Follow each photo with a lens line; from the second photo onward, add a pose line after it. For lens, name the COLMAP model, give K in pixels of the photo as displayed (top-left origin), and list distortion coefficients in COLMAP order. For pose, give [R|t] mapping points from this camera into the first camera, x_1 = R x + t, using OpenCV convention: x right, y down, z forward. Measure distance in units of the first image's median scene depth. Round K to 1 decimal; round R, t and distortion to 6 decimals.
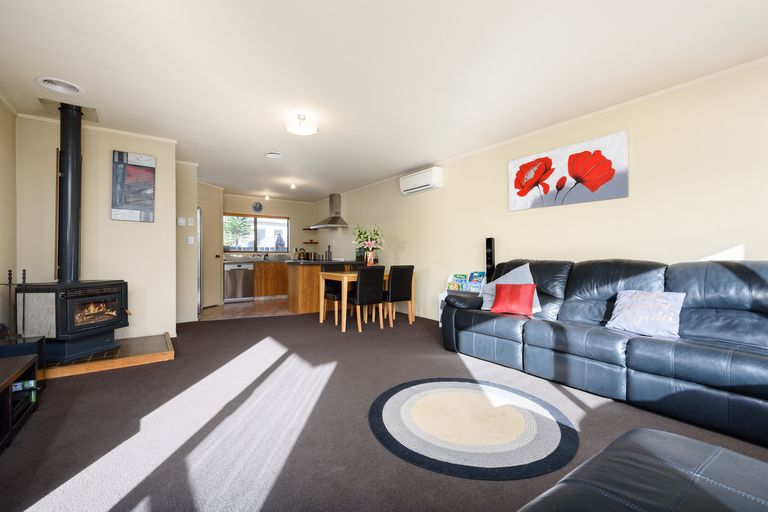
lens RADIAL K [[329.2, 0, 384.0], [0, 329.2, 256.0], [0, 0, 1]] dist [0.000705, 0.000032]
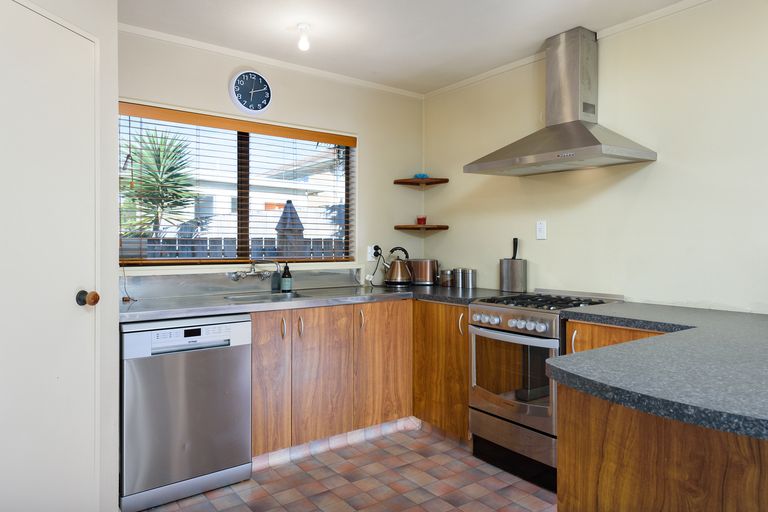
lens RADIAL K [[510.9, 0, 384.0], [0, 510.9, 256.0], [0, 0, 1]] dist [0.033492, -0.000316]
pose [[0.999953, 0.007360, 0.006310, -0.292694], [-0.007486, 0.999766, 0.020273, -0.026656], [-0.006160, -0.020319, 0.999775, 0.611449]]
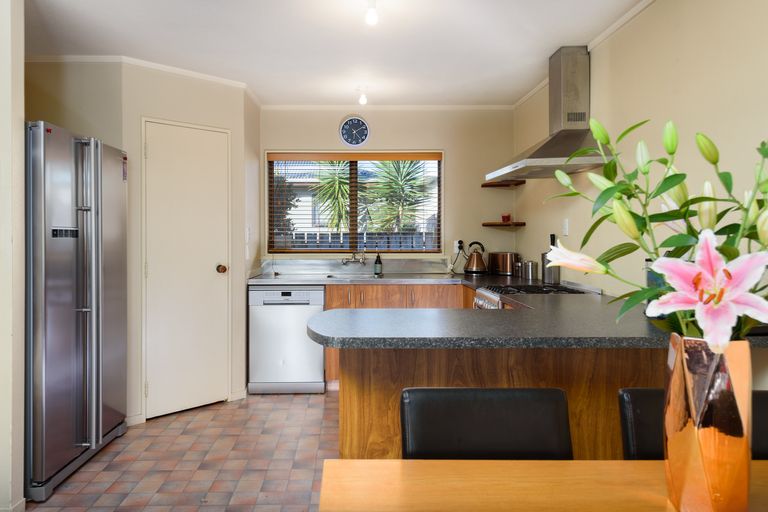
lens RADIAL K [[540.3, 0, 353.5], [0, 540.3, 246.2], [0, 0, 1]] dist [0.042097, 0.000332]
pose [[0.804930, 0.016275, -0.593147, -0.021419], [-0.004883, 0.999772, 0.020805, -0.032284], [0.593350, -0.013850, 0.804825, 0.526402]]
